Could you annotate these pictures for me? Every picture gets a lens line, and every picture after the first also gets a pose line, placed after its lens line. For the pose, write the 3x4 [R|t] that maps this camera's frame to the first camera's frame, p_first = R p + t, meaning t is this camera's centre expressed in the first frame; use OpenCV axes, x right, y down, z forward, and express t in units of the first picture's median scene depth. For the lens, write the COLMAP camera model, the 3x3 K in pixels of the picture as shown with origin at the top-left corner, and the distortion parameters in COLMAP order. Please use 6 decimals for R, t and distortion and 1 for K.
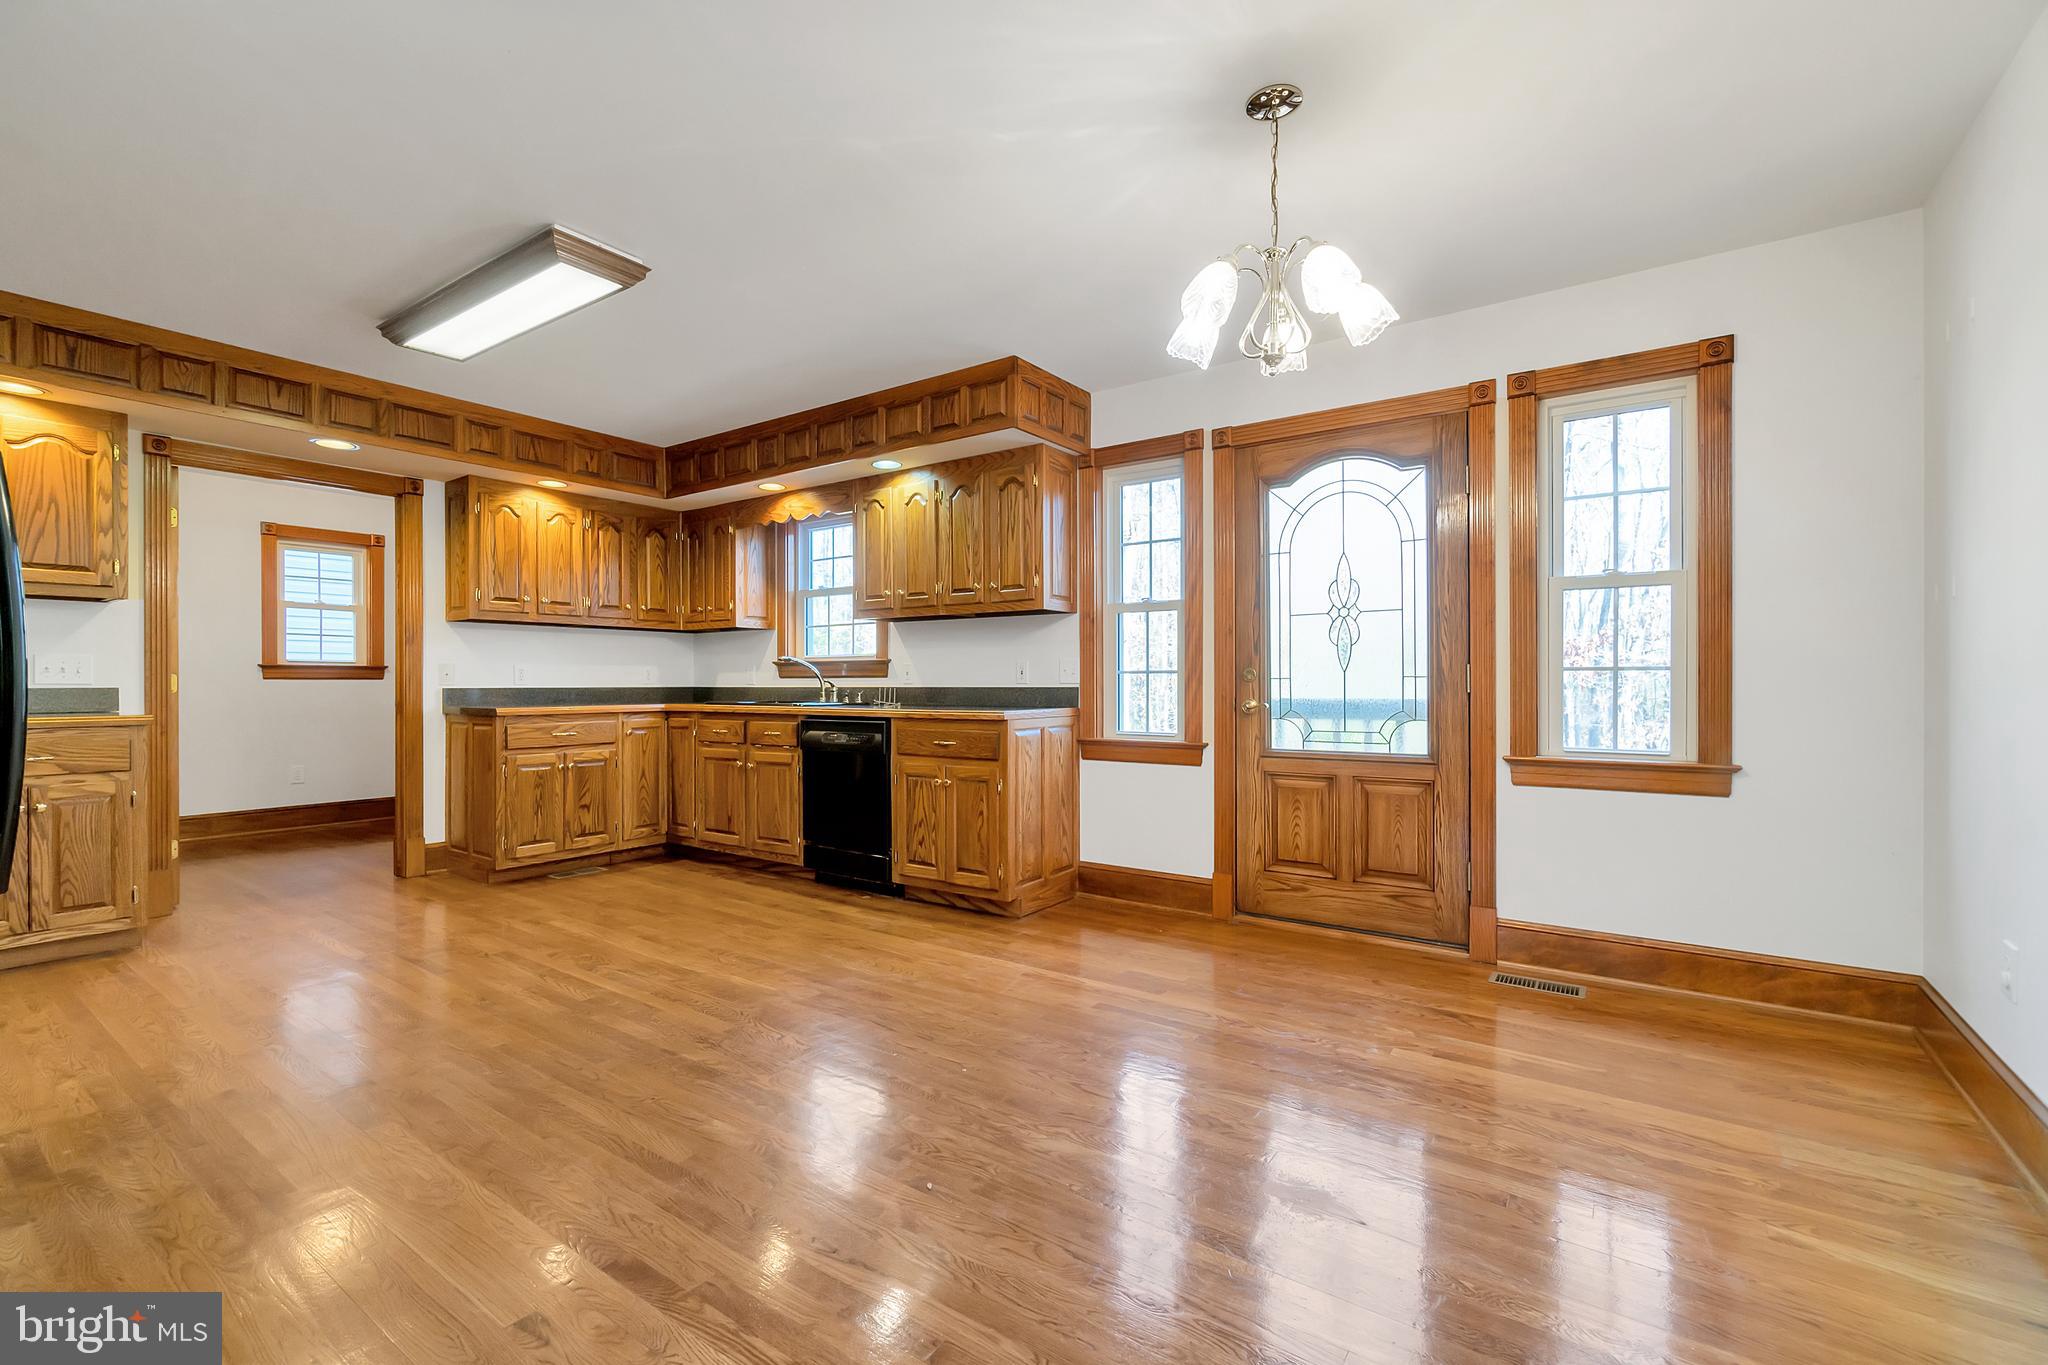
lens RADIAL K [[891.3, 0, 1010.4], [0, 891.3, 690.8], [0, 0, 1]] dist [-0.007249, 0.000071]
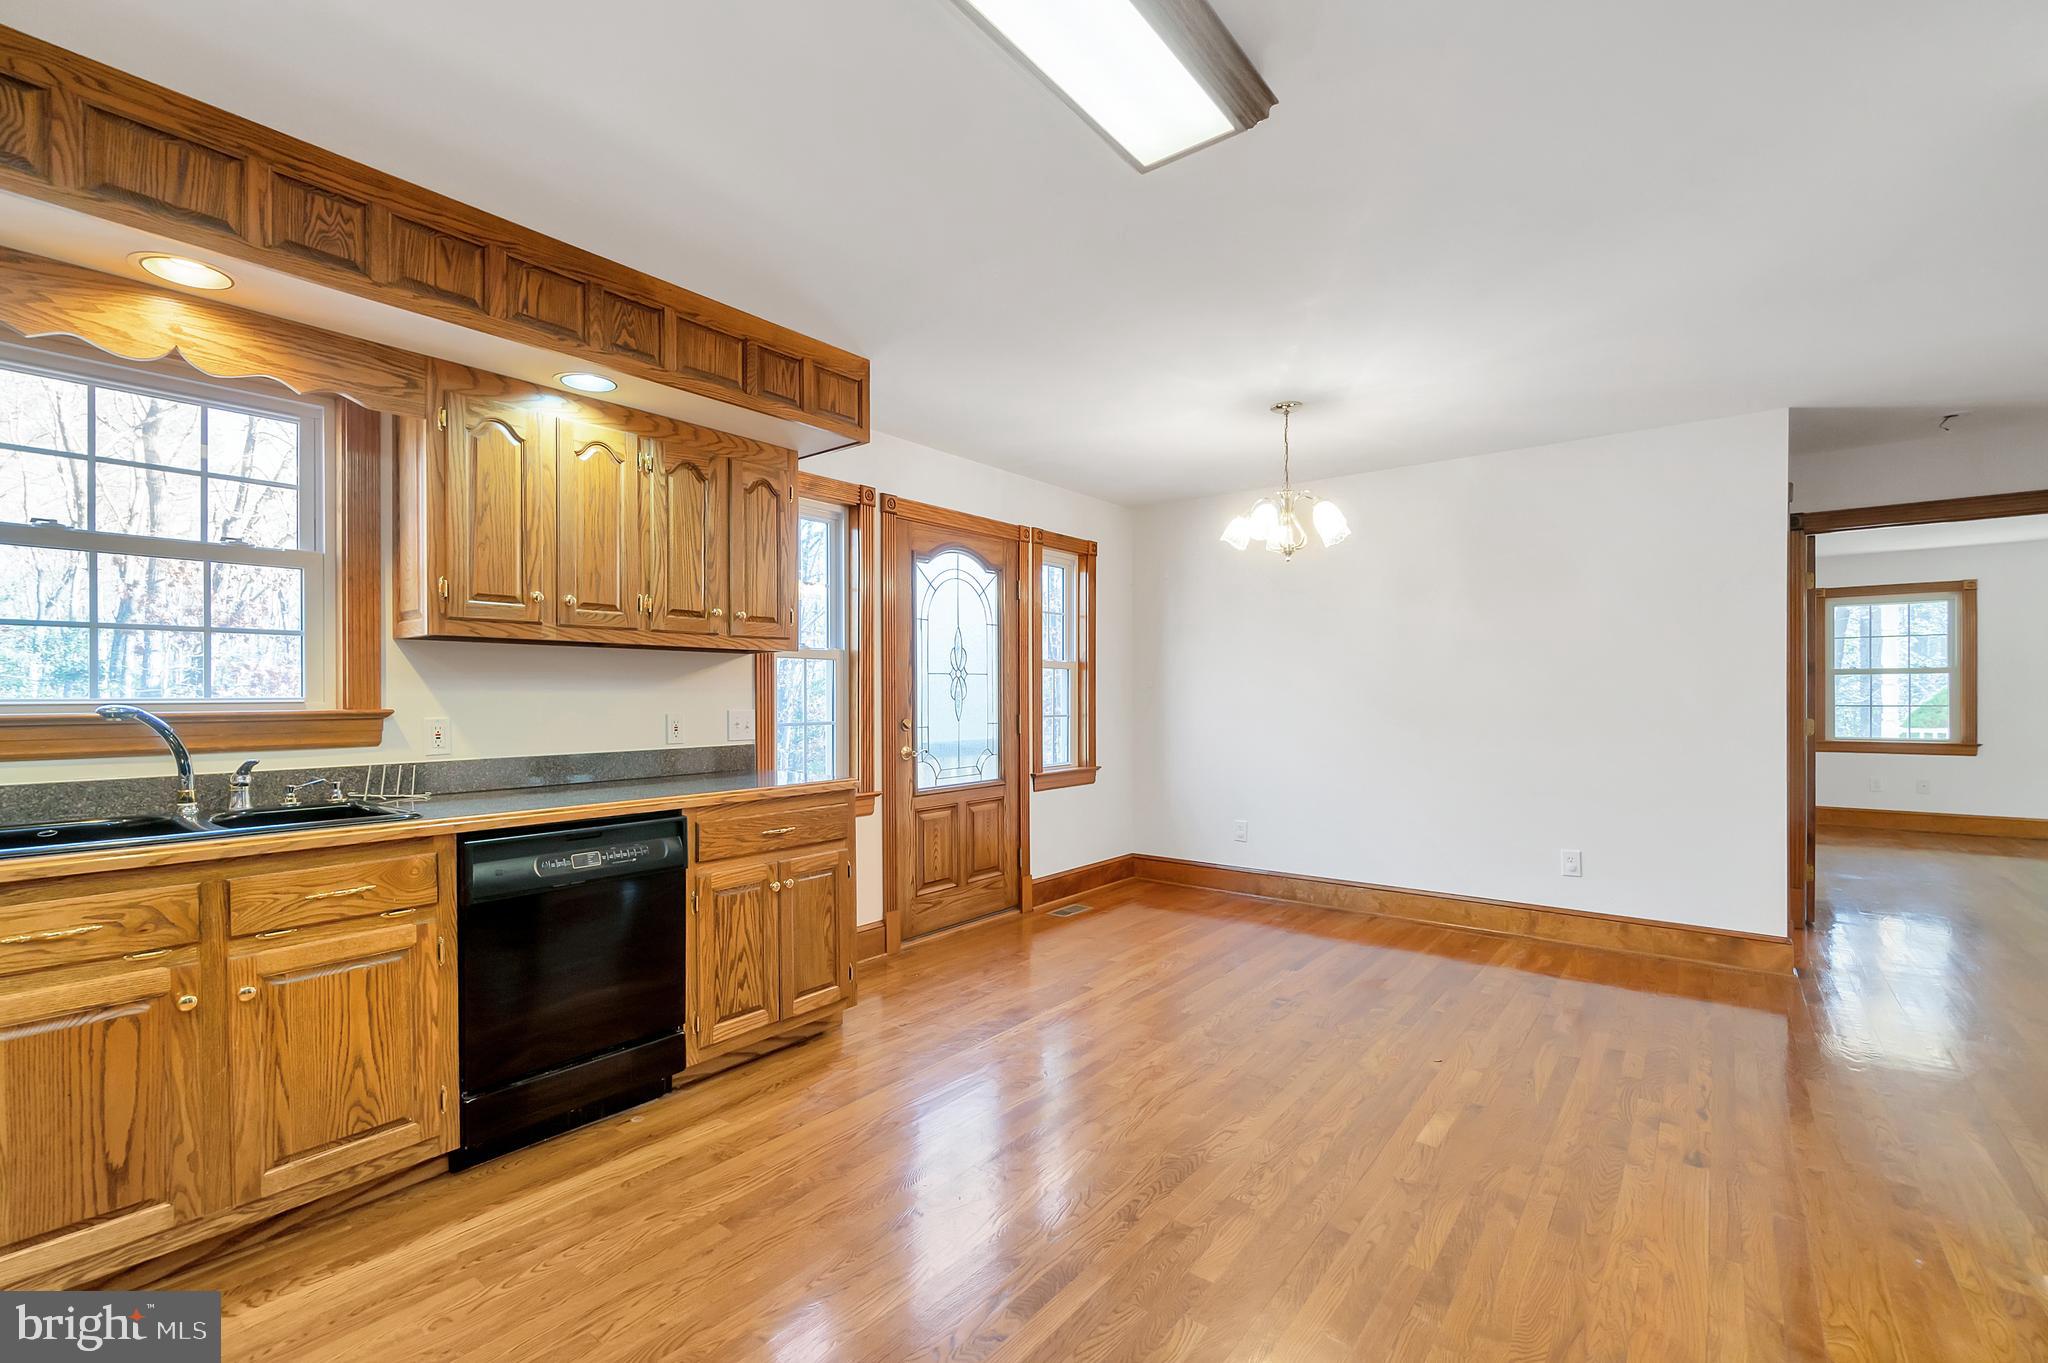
lens RADIAL K [[891.3, 0, 1011.1], [0, 891.3, 693.7], [0, 0, 1]] dist [-0.007249, 0.000071]
pose [[0.048779, 0.003017, 0.998805, -0.844207], [0.012806, 0.999911, -0.003645, -0.051101], [-0.998728, 0.012968, 0.048736, 0.824035]]
